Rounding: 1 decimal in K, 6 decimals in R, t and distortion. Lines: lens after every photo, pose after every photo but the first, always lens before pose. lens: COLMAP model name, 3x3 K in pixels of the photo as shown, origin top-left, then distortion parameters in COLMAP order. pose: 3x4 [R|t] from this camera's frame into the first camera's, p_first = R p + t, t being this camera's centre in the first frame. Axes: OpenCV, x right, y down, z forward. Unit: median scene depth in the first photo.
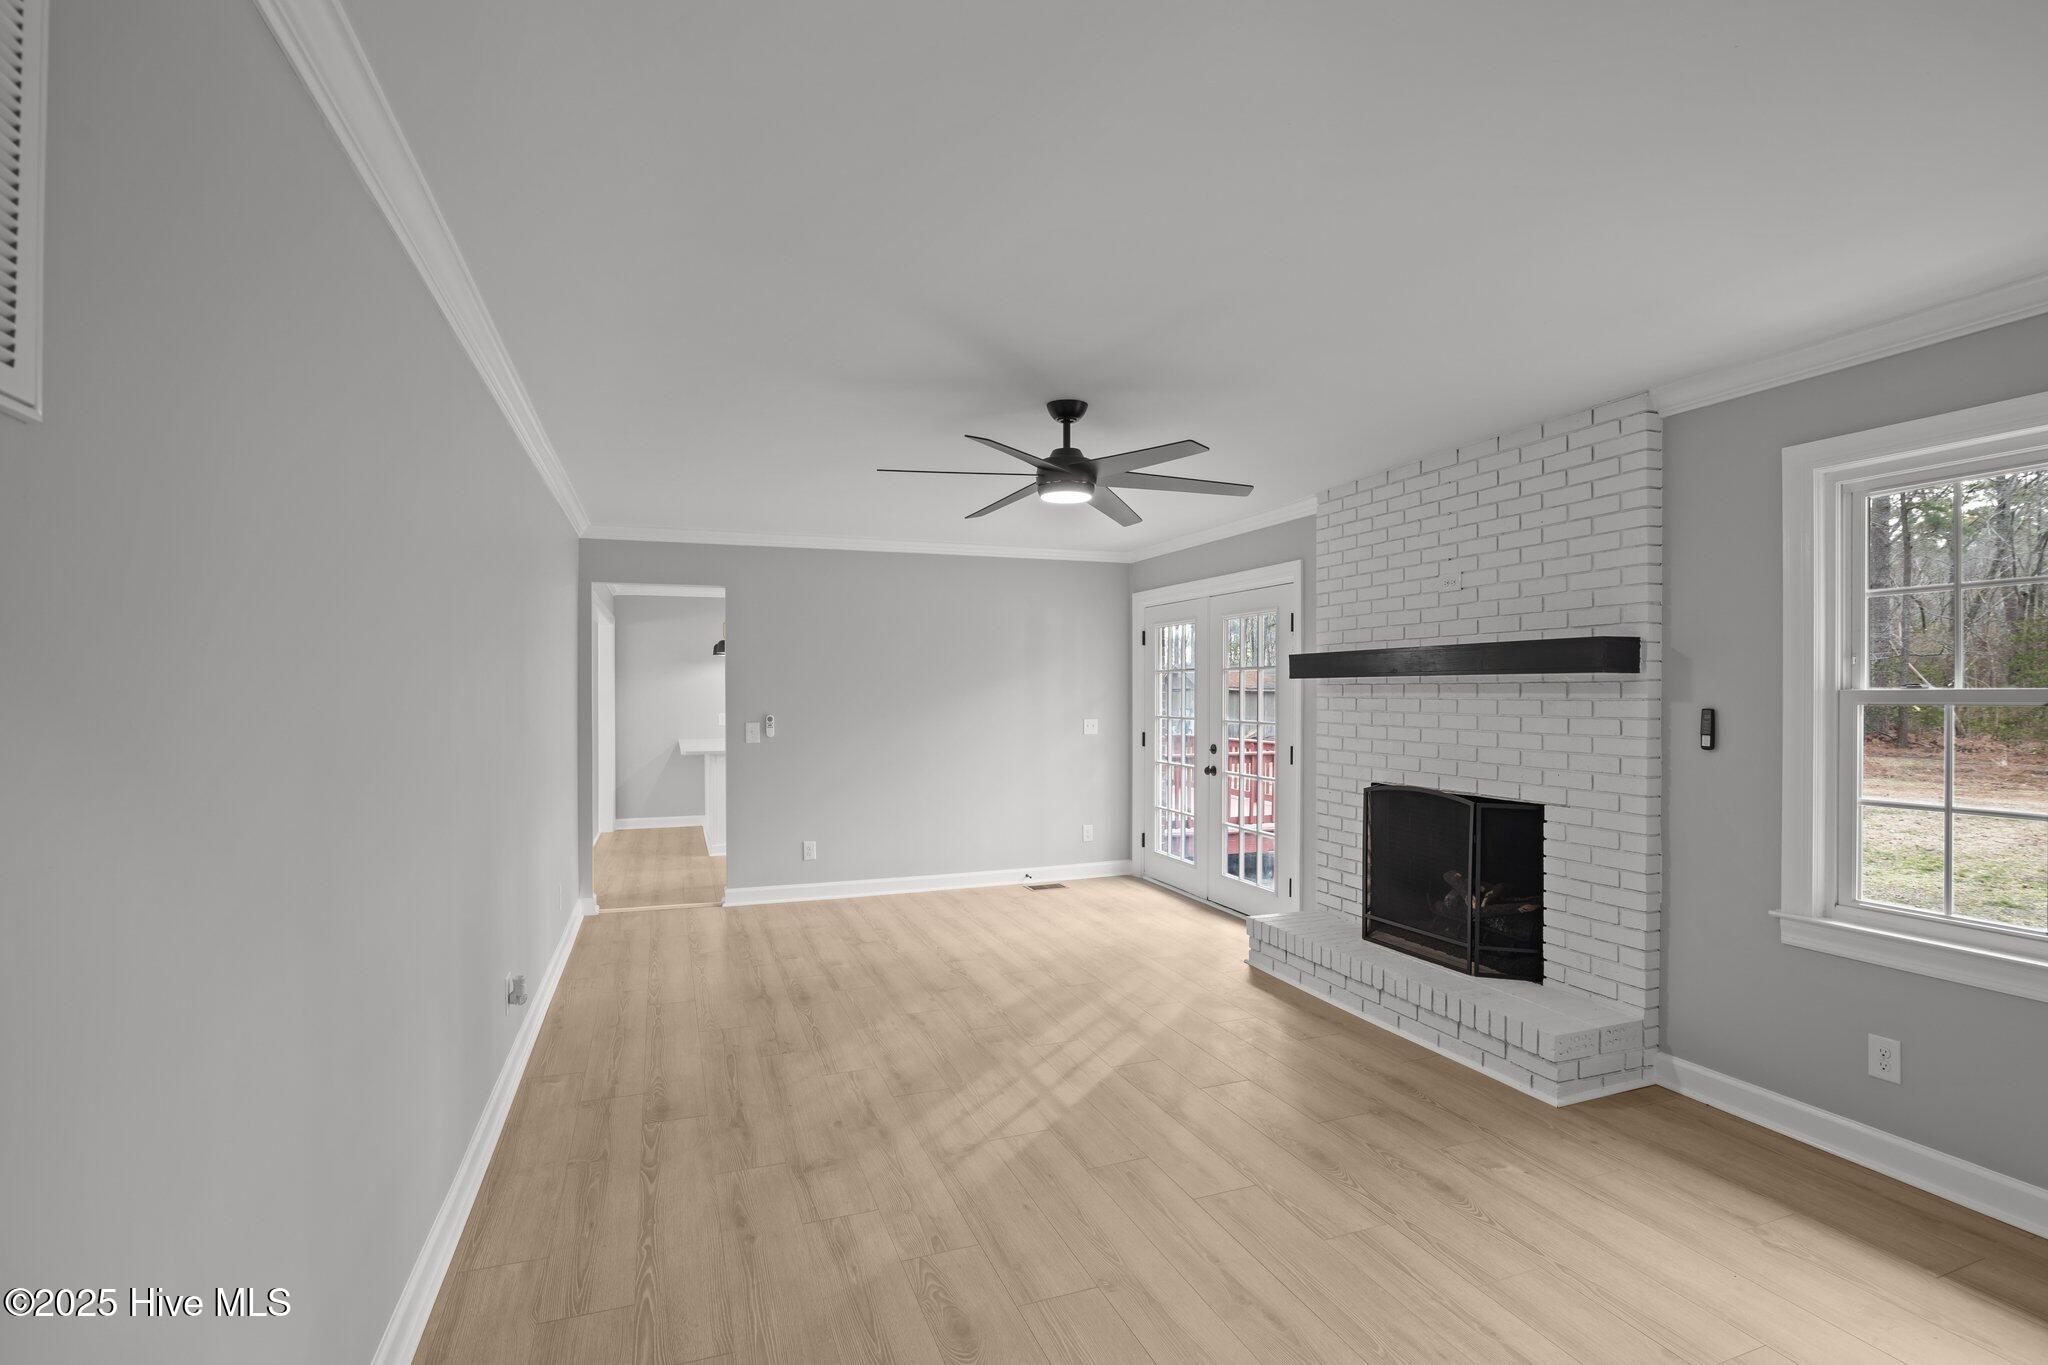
lens RADIAL K [[936.3, 0, 1013.1], [0, 936.3, 693.5], [0, 0, 1]] dist [-0.030306, 0.000188]
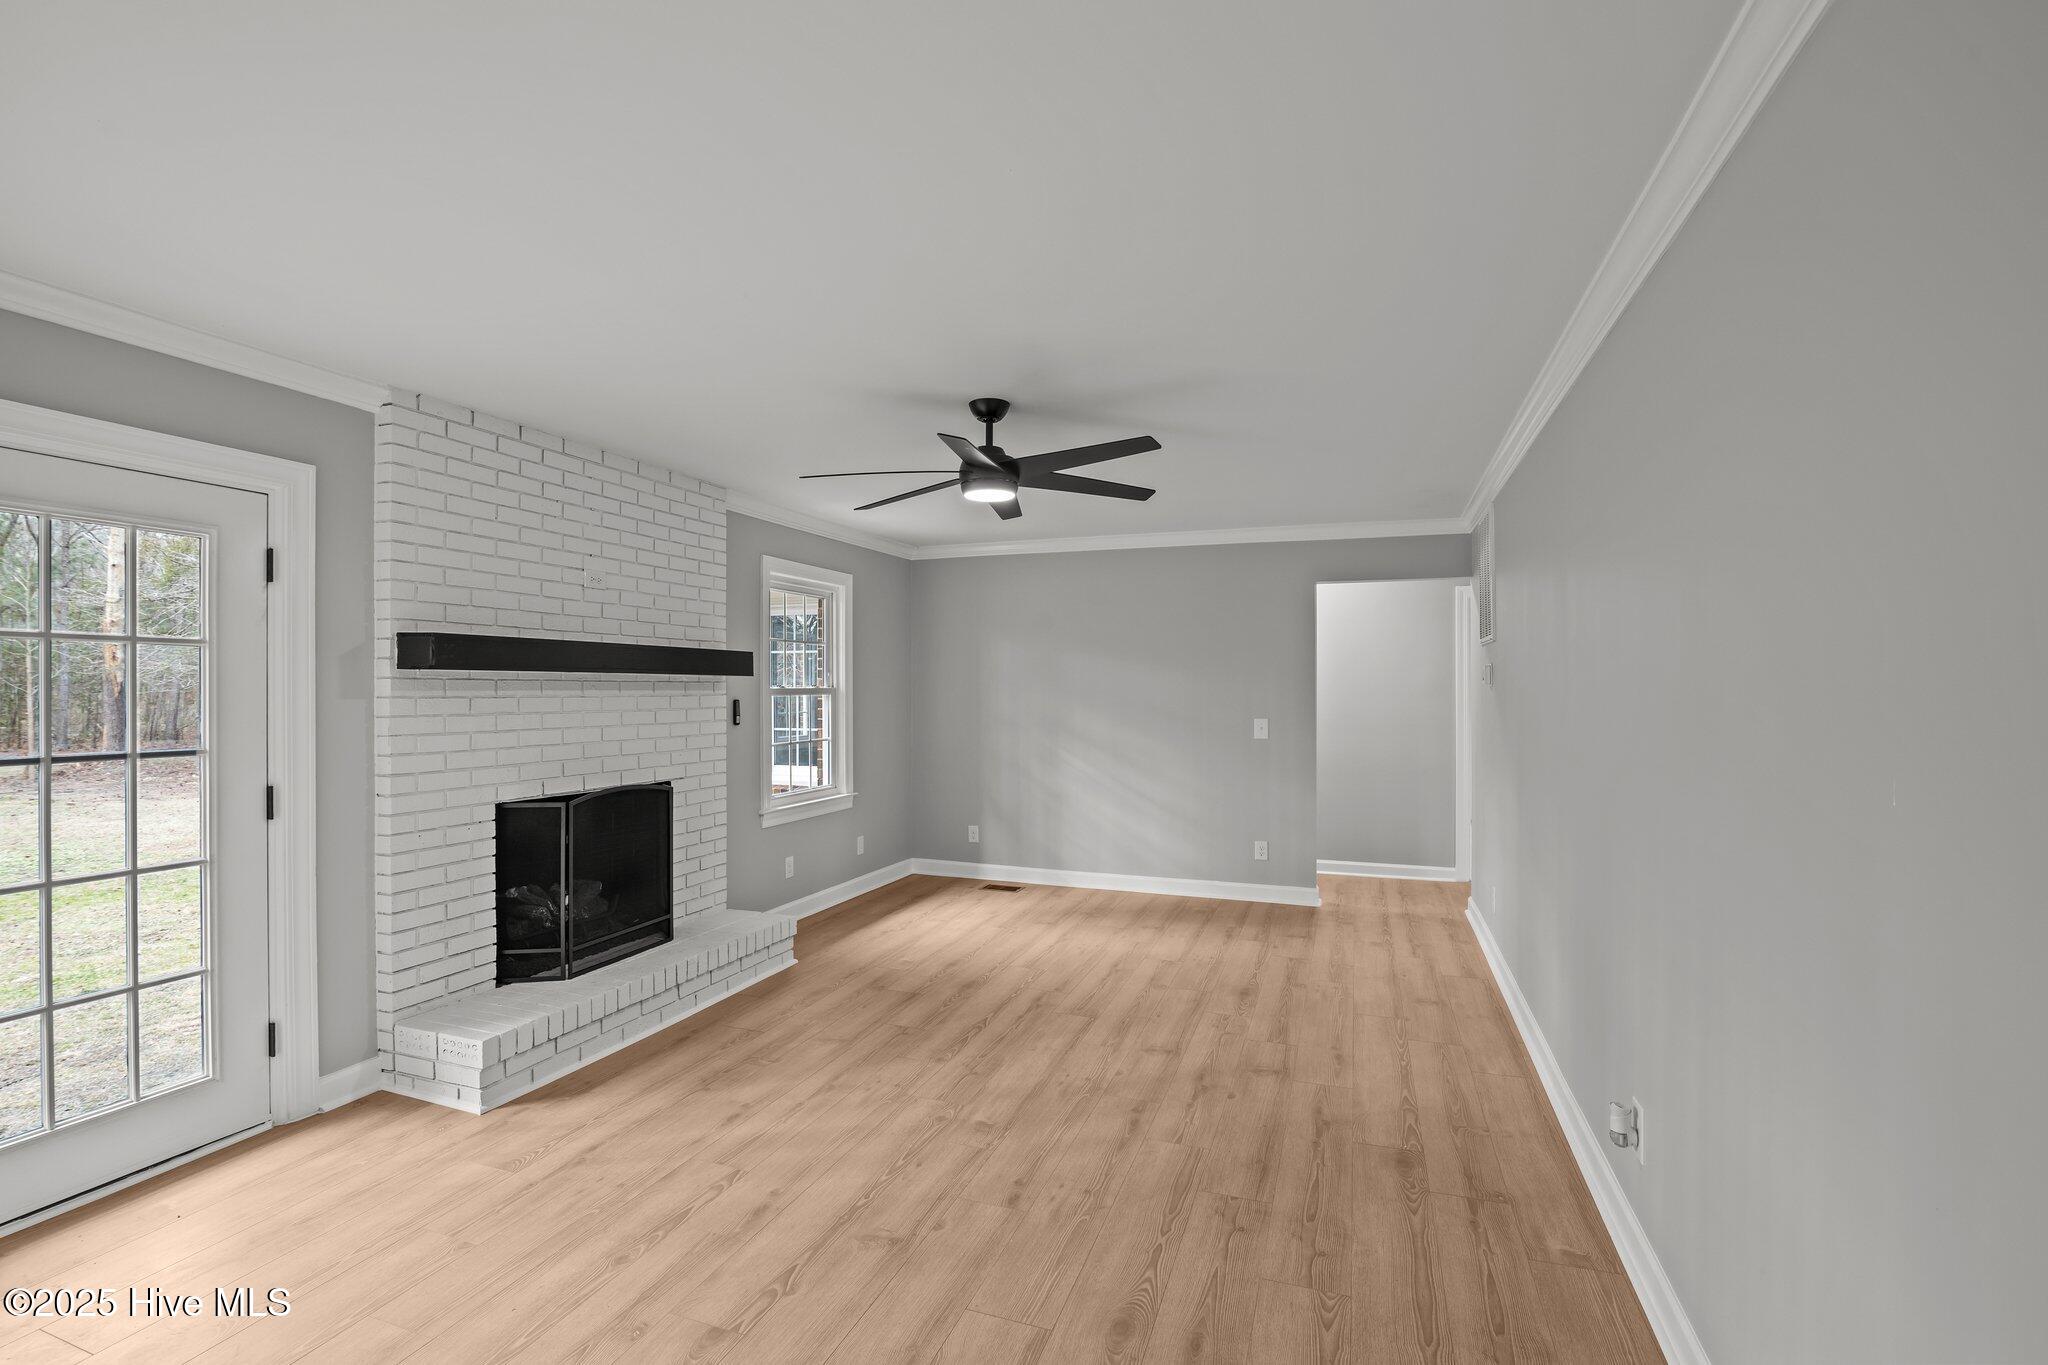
lens RADIAL K [[936.3, 0, 1006.8], [0, 936.3, 683.0], [0, 0, 1]] dist [-0.030306, 0.000188]
pose [[-0.754745, 0.004614, 0.656002, -0.587152], [0.003308, 0.999989, -0.003227, -0.004656], [-0.656009, -0.000265, -0.754753, 1.668187]]
